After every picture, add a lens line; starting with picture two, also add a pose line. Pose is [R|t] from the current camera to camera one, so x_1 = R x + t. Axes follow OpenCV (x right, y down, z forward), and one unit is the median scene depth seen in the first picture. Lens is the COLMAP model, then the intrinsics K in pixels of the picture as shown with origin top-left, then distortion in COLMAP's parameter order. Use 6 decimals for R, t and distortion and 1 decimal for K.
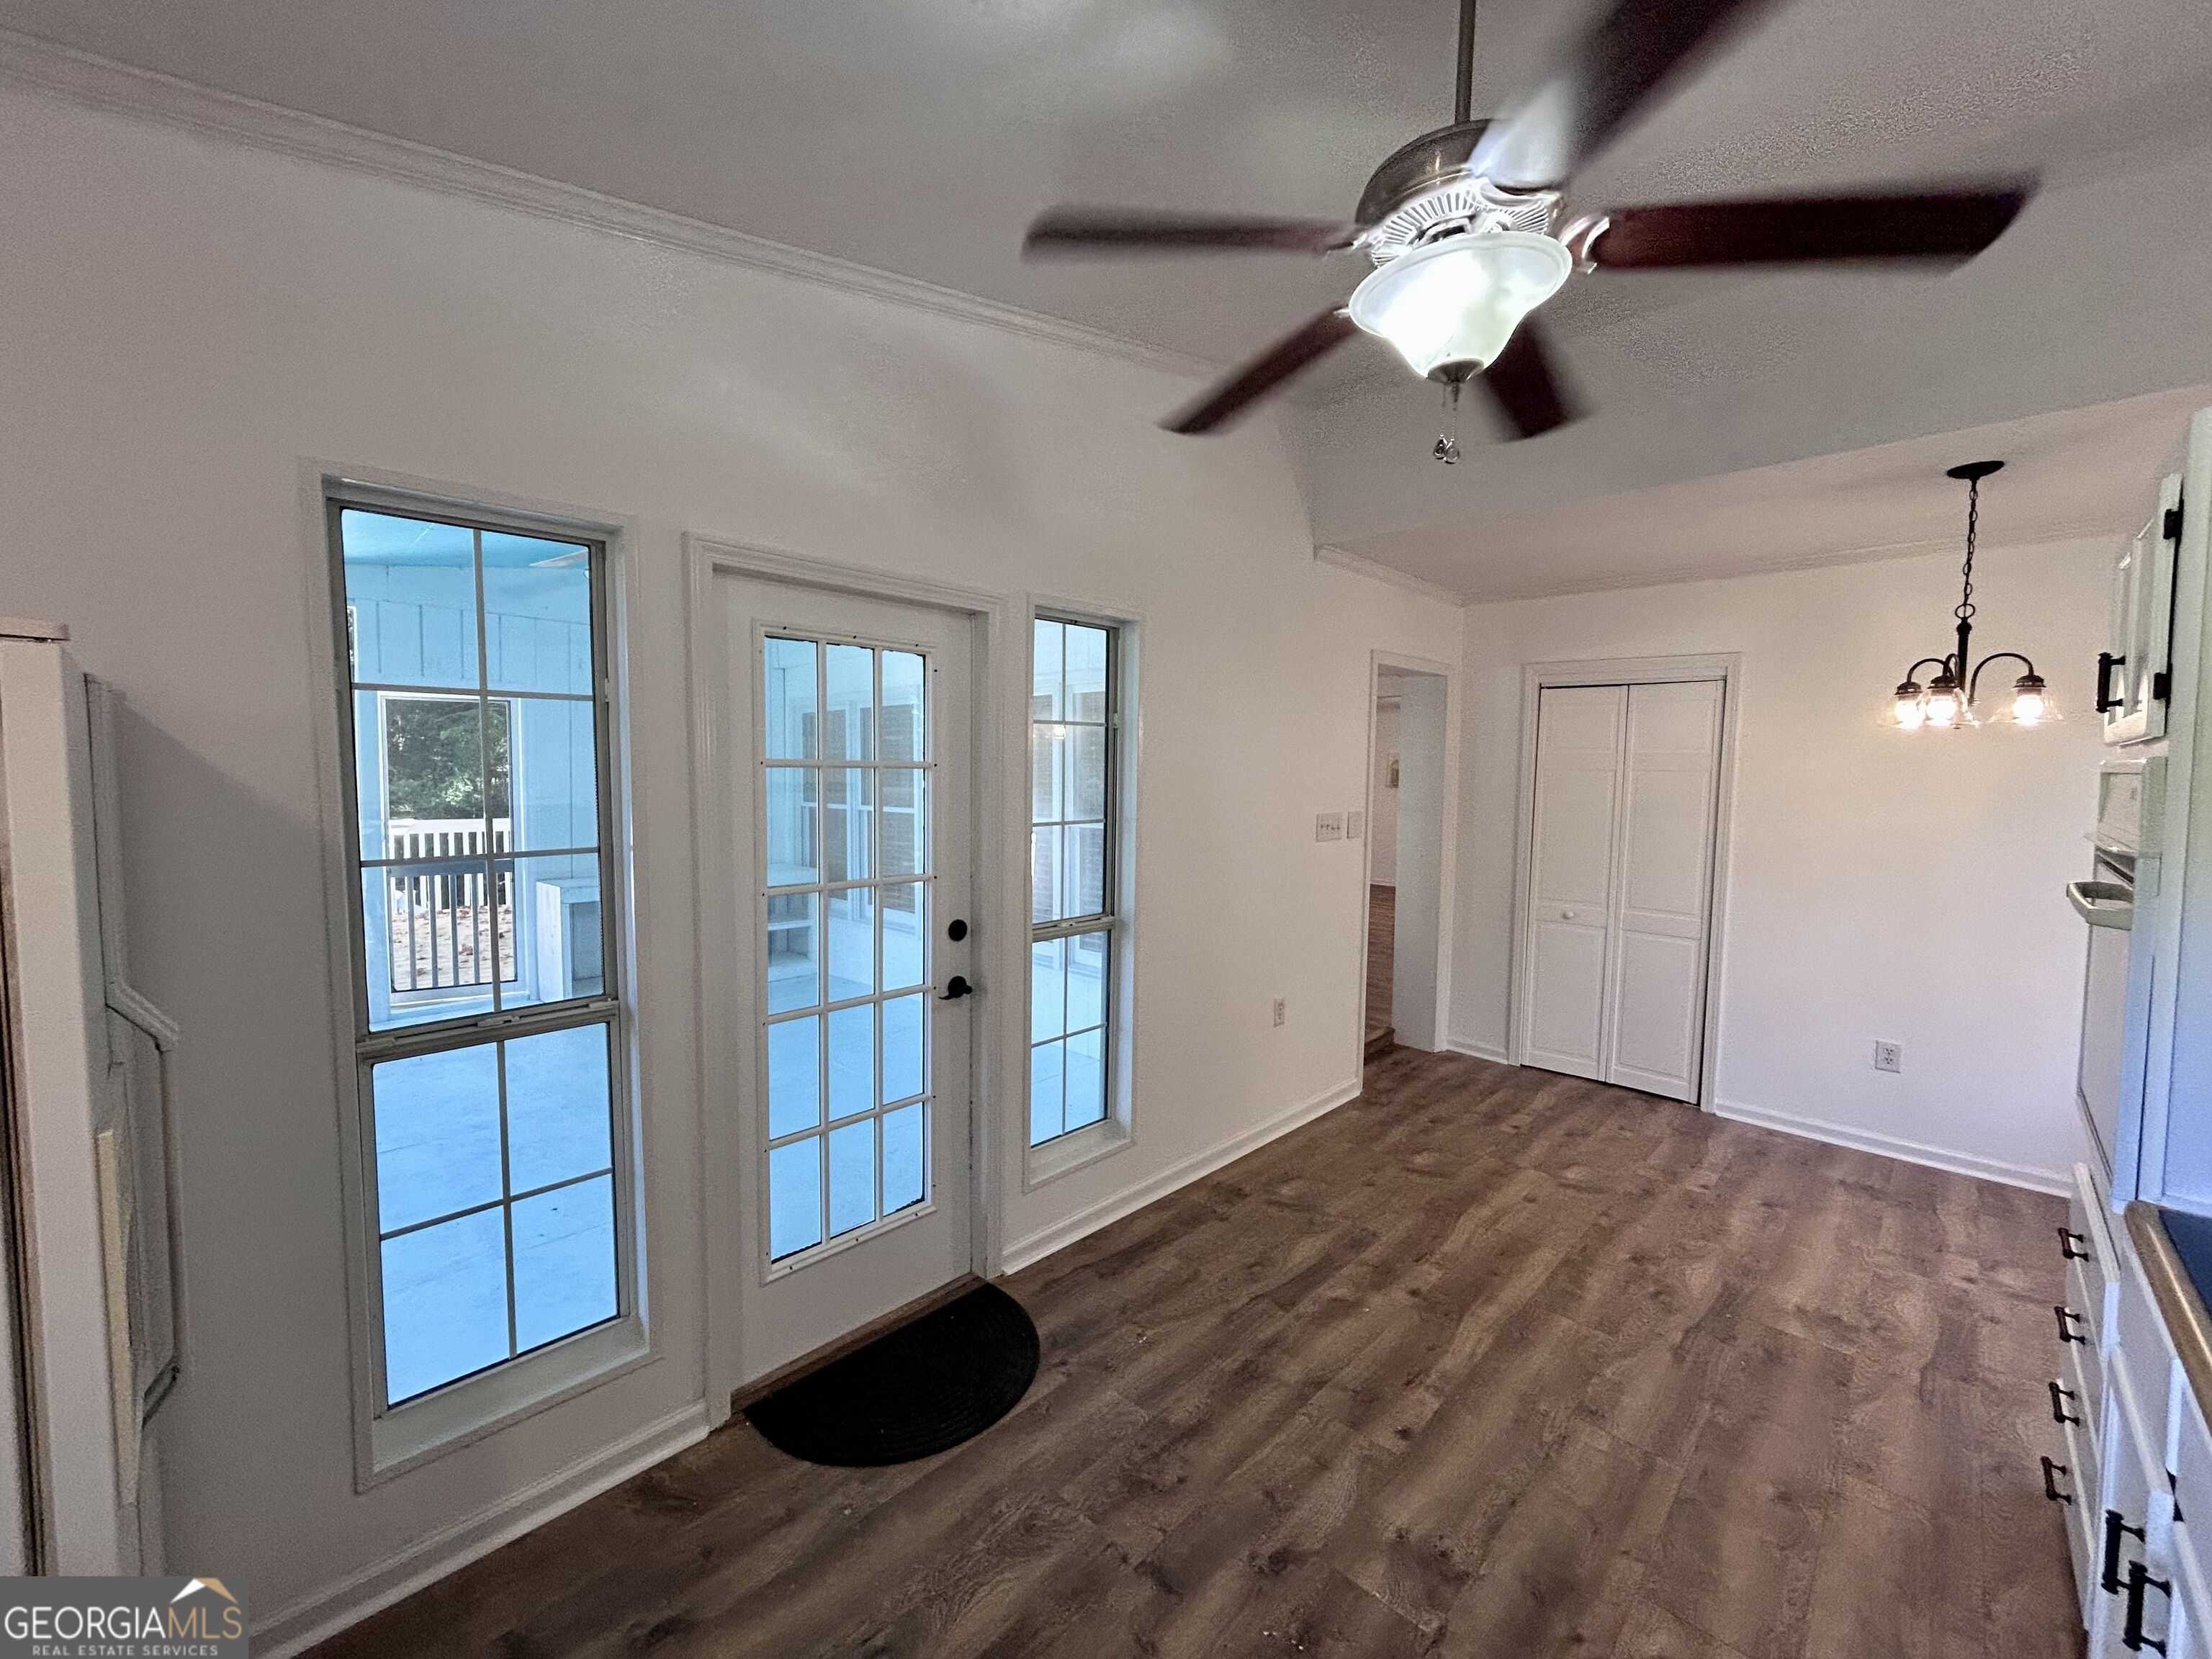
lens RADIAL K [[900.8, 0, 1114.7], [0, 900.8, 836.9], [0, 0, 1]] dist [-0.004834, 0.001997]
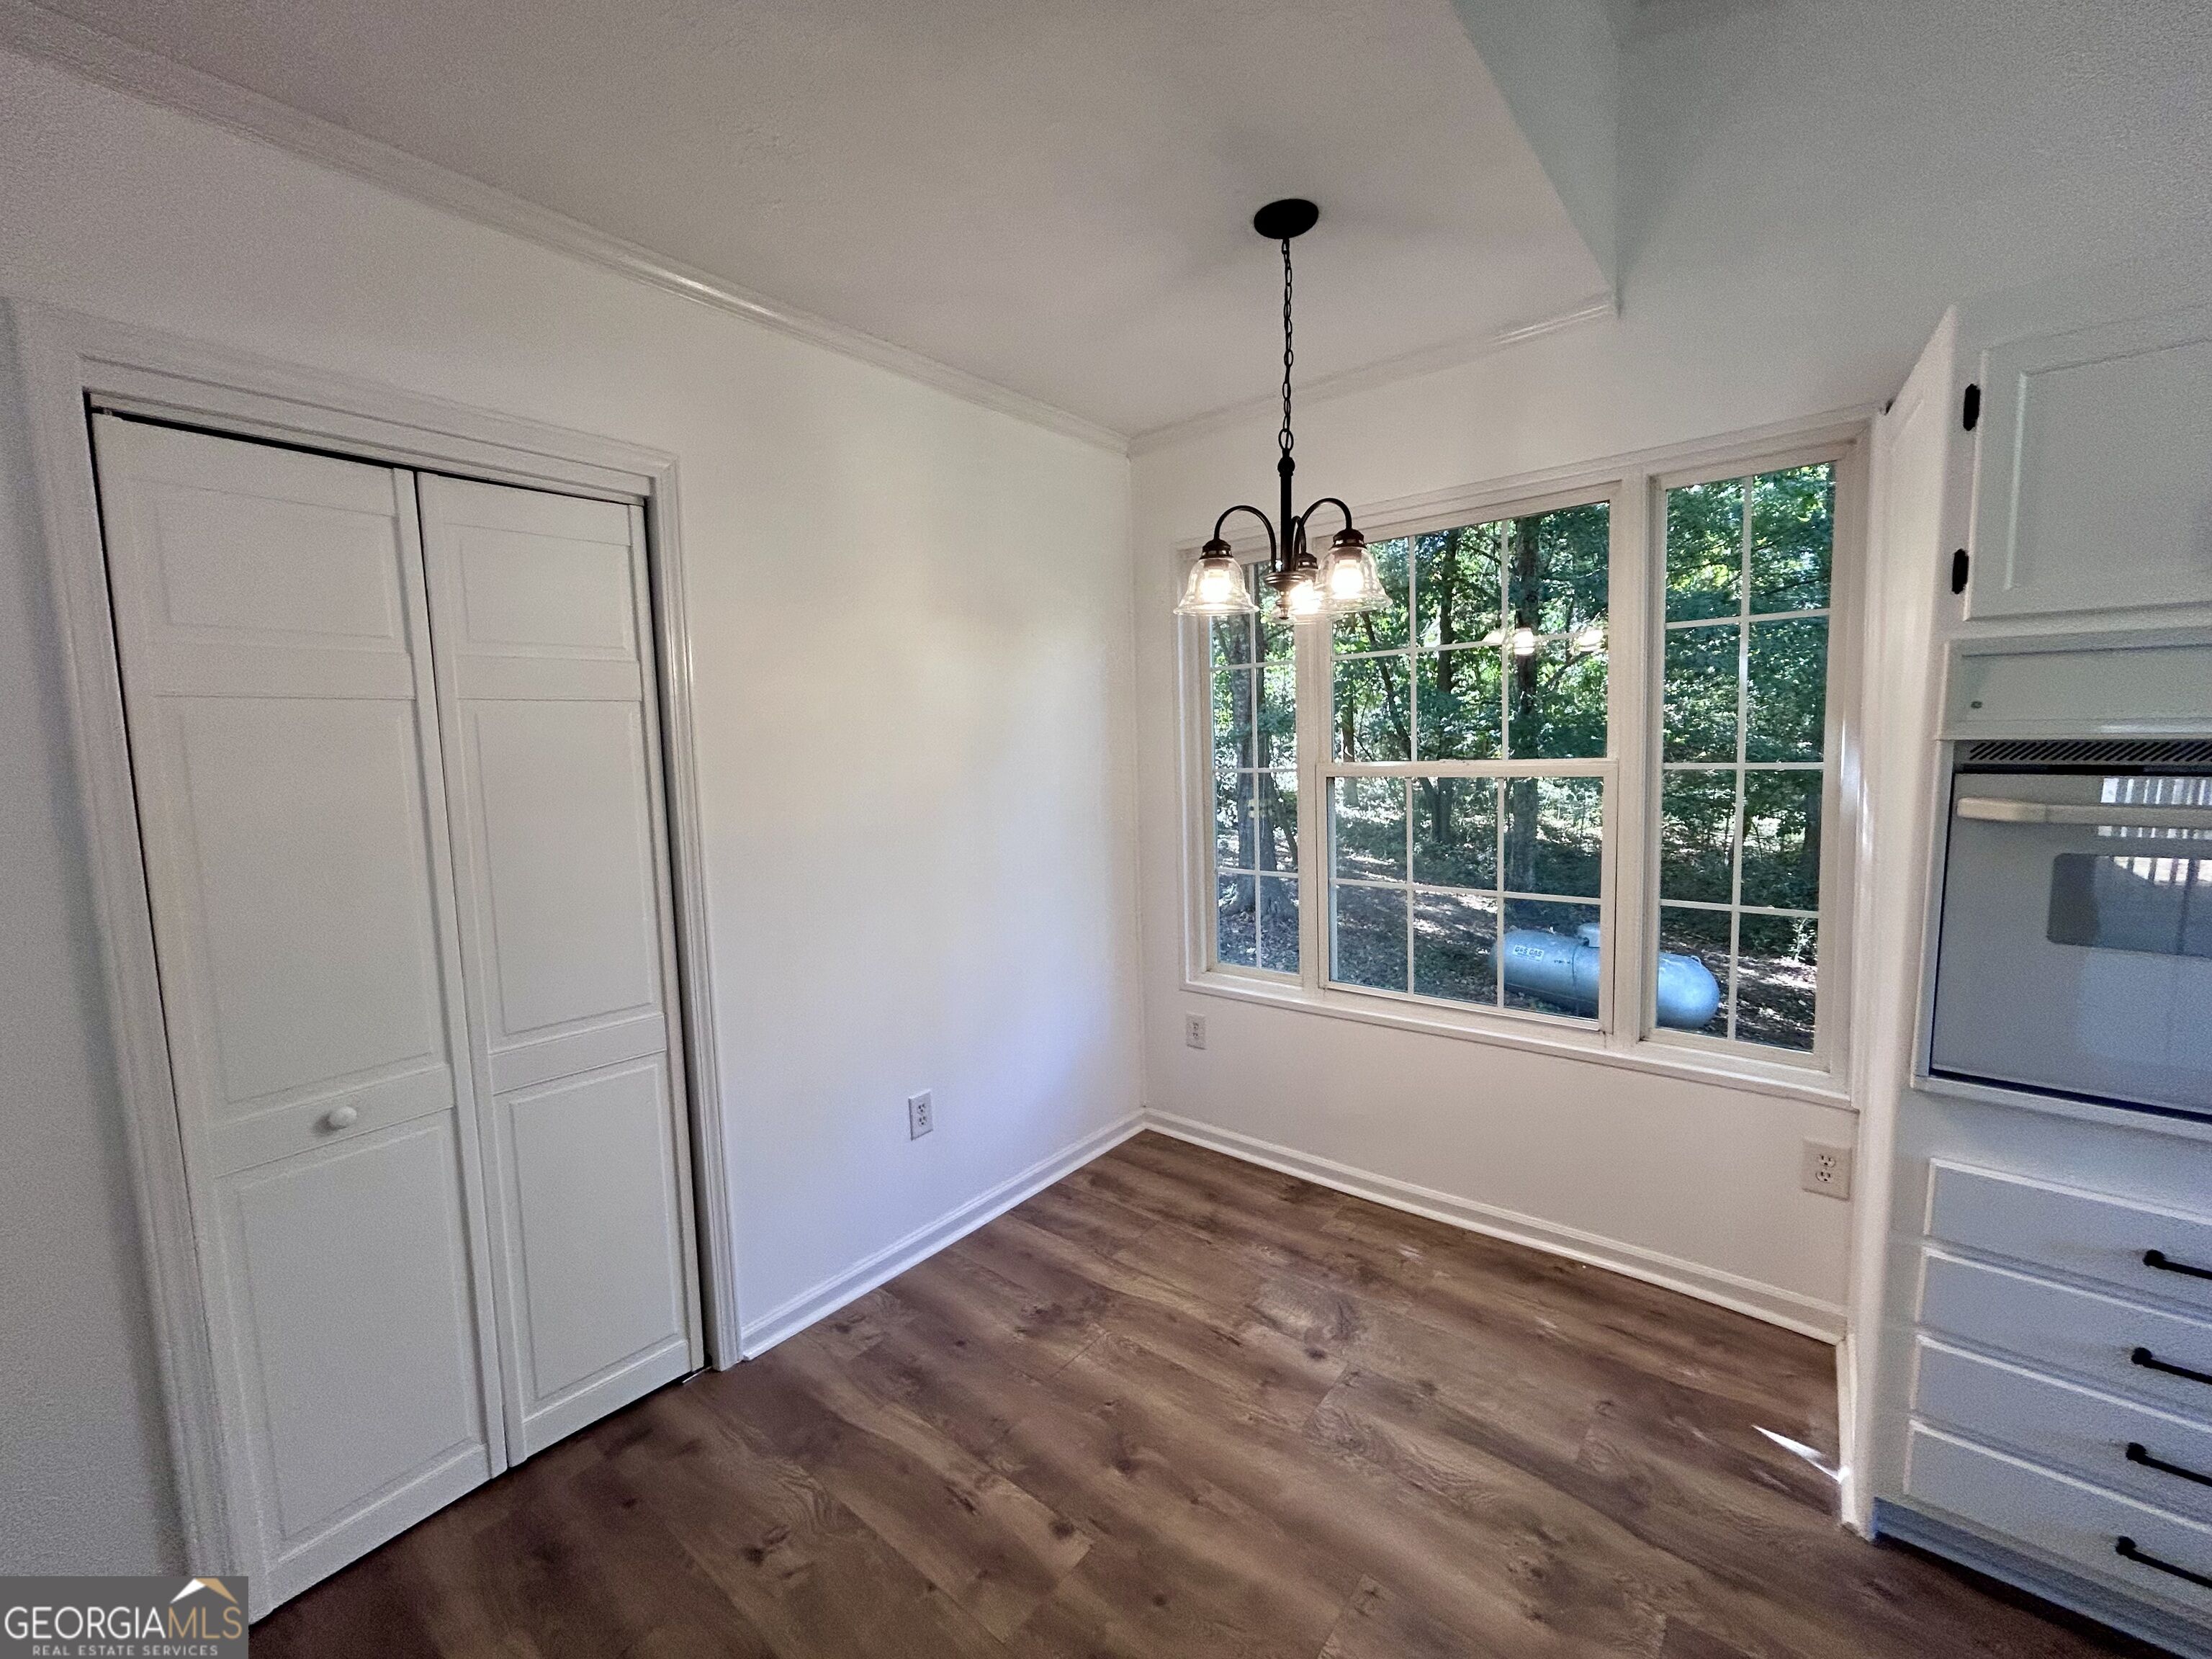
lens RADIAL K [[900.8, 0, 1113.3], [0, 900.8, 823.2], [0, 0, 1]] dist [-0.004834, 0.001997]
pose [[-0.062606, -0.111722, 0.991765, 0.192257], [0.098023, 0.988222, 0.117511, -0.045189], [-0.993213, 0.104572, -0.050918, 0.878139]]
